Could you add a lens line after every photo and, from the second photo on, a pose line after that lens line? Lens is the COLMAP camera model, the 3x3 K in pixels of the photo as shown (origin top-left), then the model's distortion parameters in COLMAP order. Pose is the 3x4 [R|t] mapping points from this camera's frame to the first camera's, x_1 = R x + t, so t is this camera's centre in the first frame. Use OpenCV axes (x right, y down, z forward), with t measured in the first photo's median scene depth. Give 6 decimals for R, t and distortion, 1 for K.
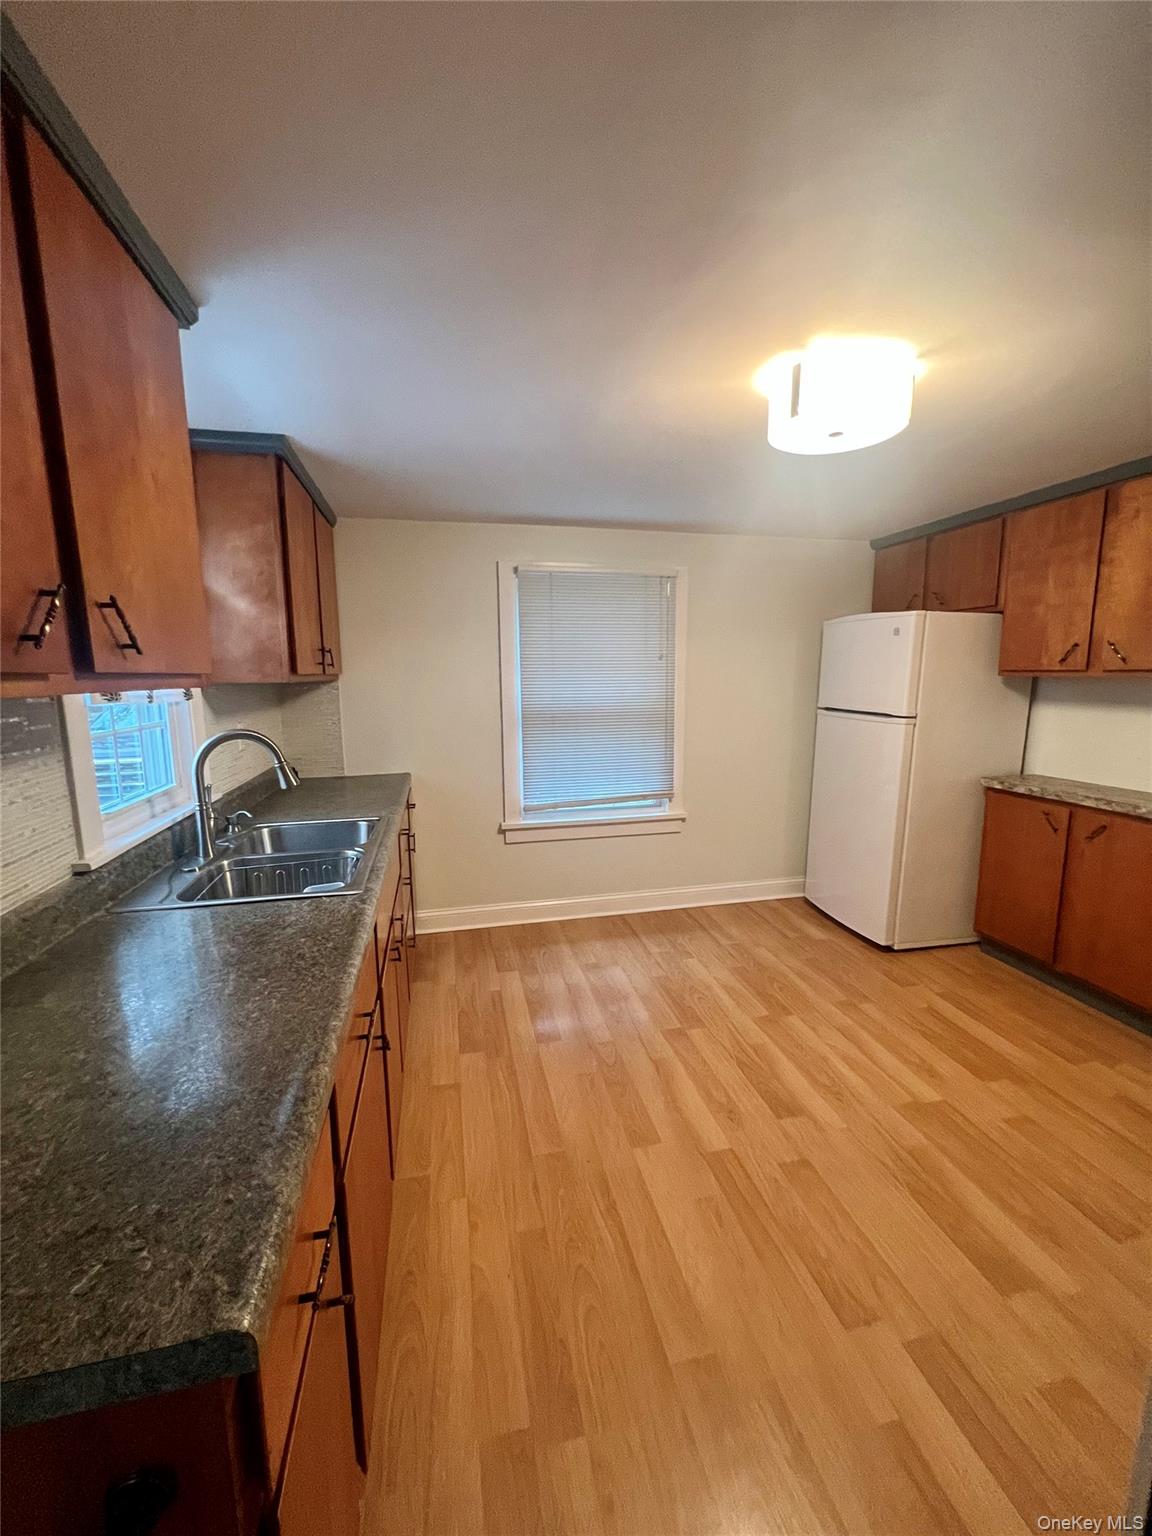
lens RADIAL K [[614.9, 0, 573.5], [0, 614.9, 769.2], [0, 0, 1]] dist [0.000242, 0.000053]
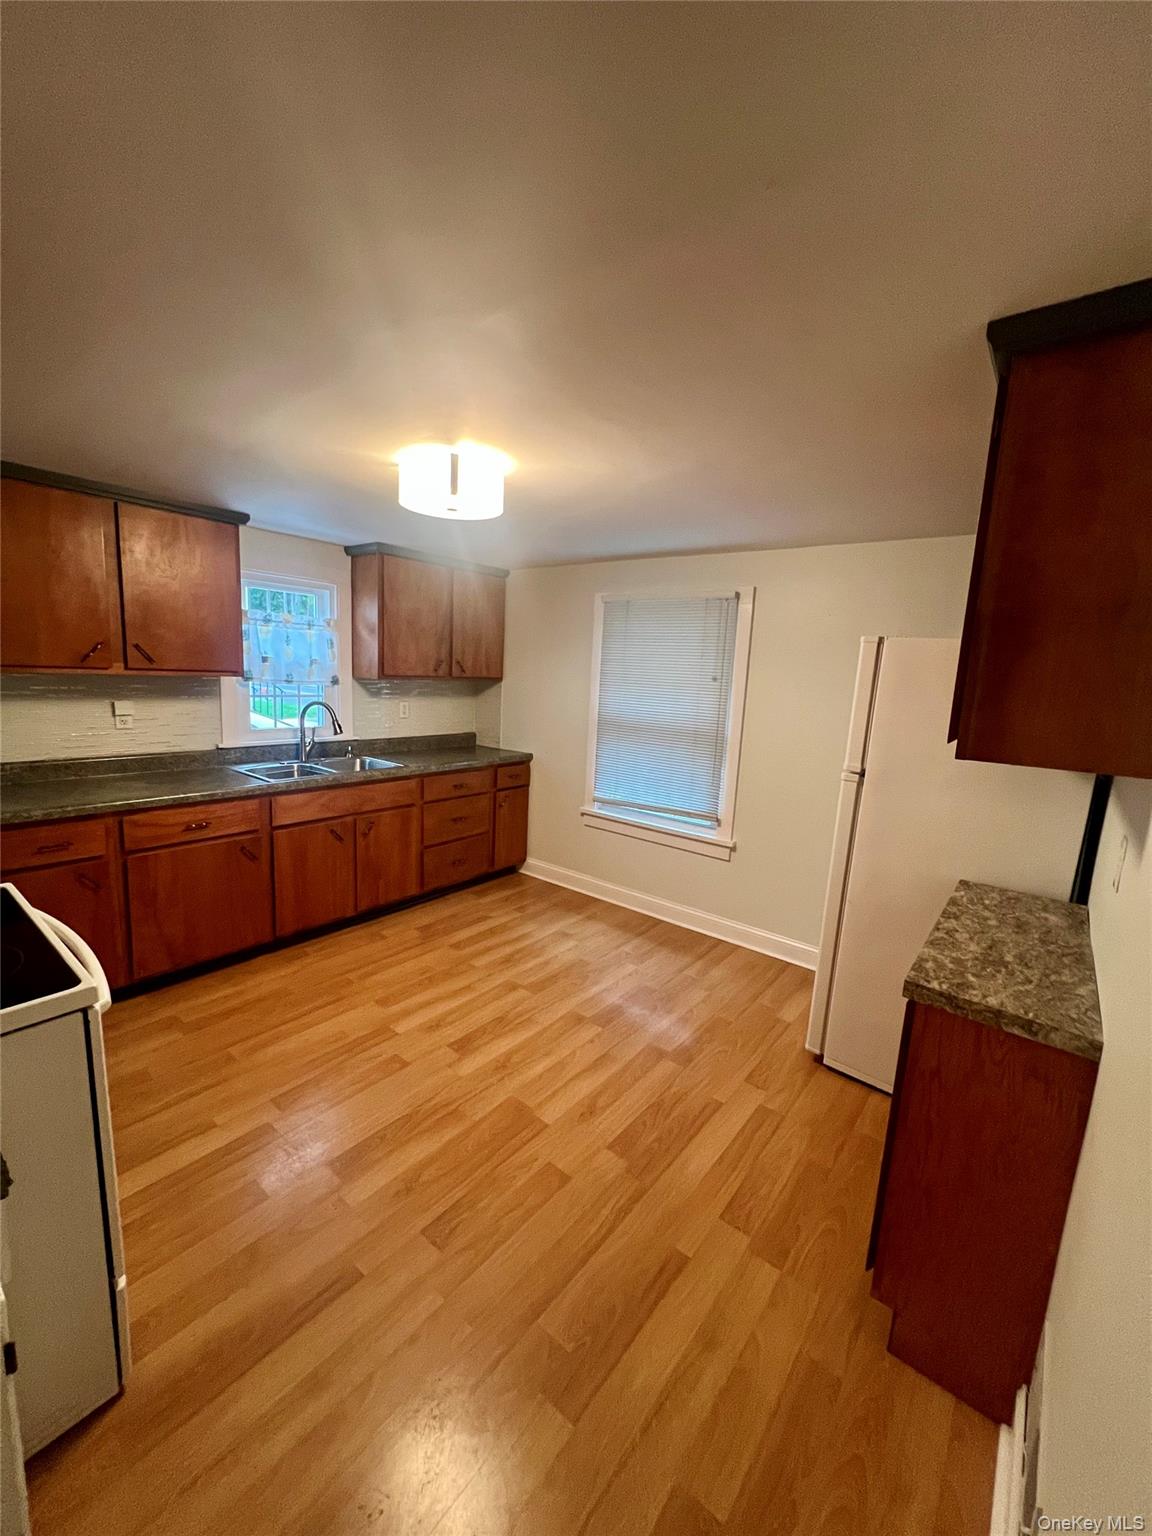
lens RADIAL K [[614.9, 0, 569.7], [0, 614.9, 770.7], [0, 0, 1]] dist [0.000242, 0.000053]
pose [[0.624731, 0.172245, -0.761605, 1.090794], [-0.175794, 0.981352, 0.077743, -0.101680], [0.760794, 0.085317, 0.643361, 0.269686]]
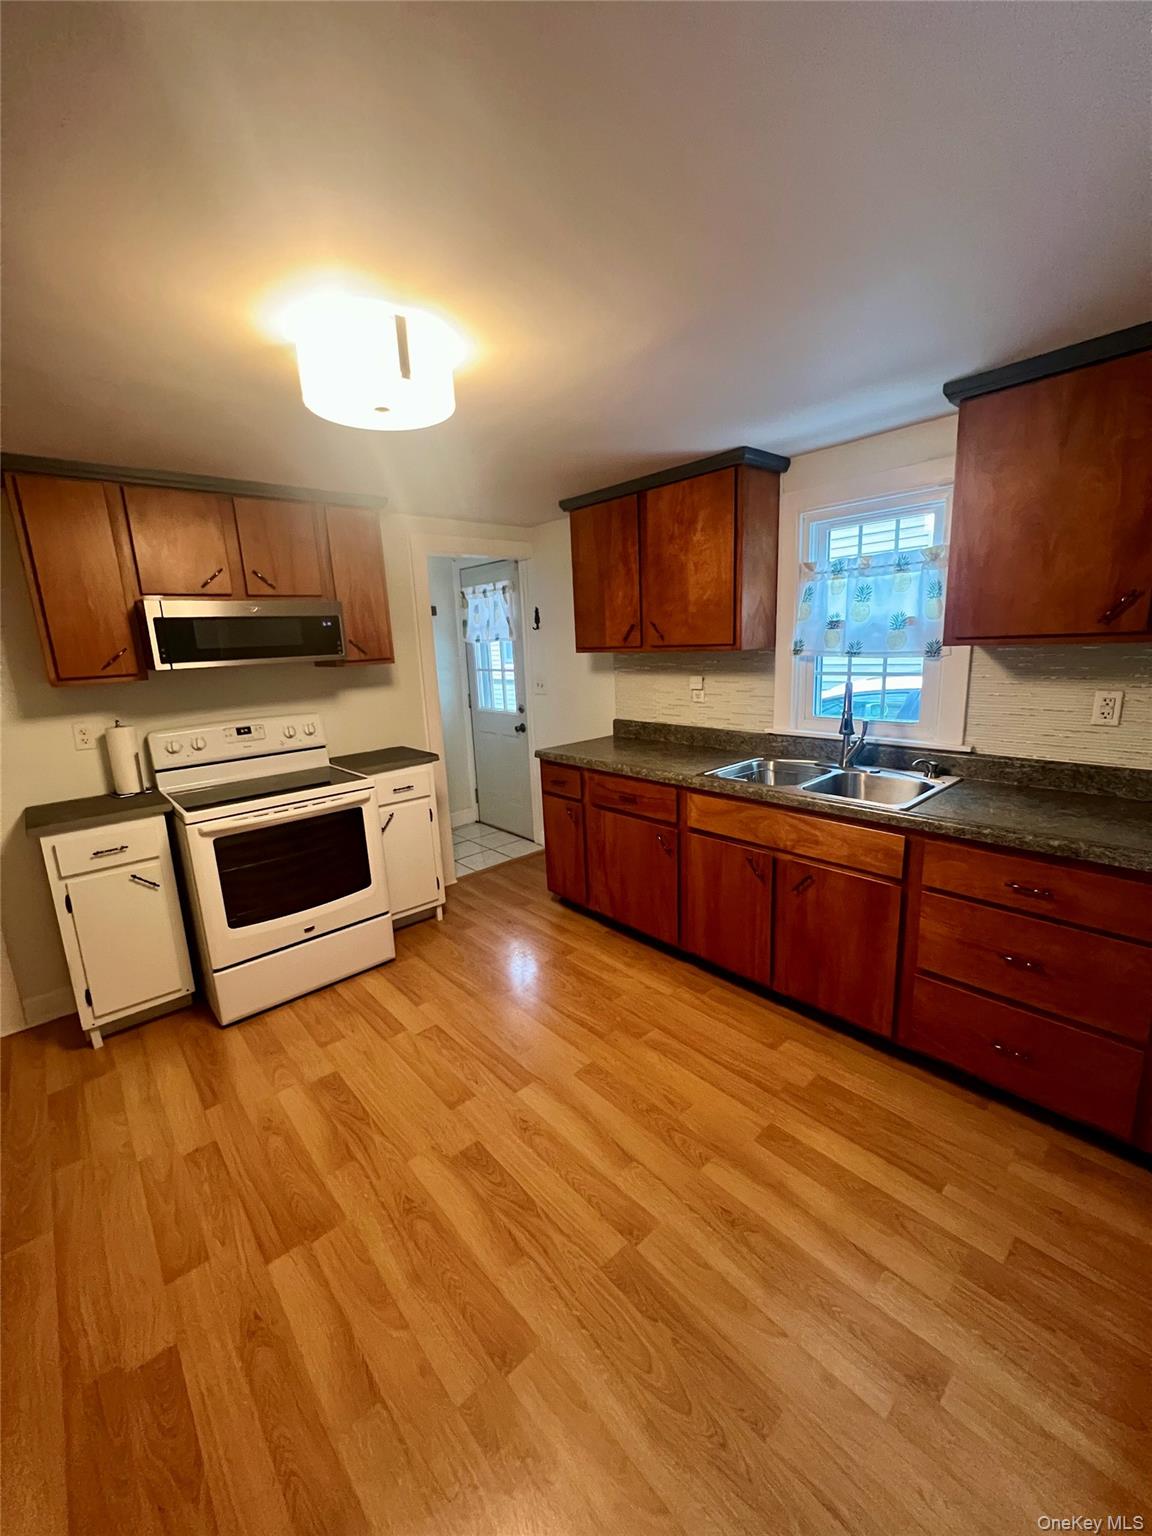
lens RADIAL K [[614.9, 0, 574.9], [0, 614.9, 765.1], [0, 0, 1]] dist [0.000242, 0.000053]
pose [[-0.870452, 0.151298, -0.468425, 0.450919], [-0.018153, 0.941080, 0.337696, -0.242331], [0.491918, 0.302451, -0.816419, 1.349656]]
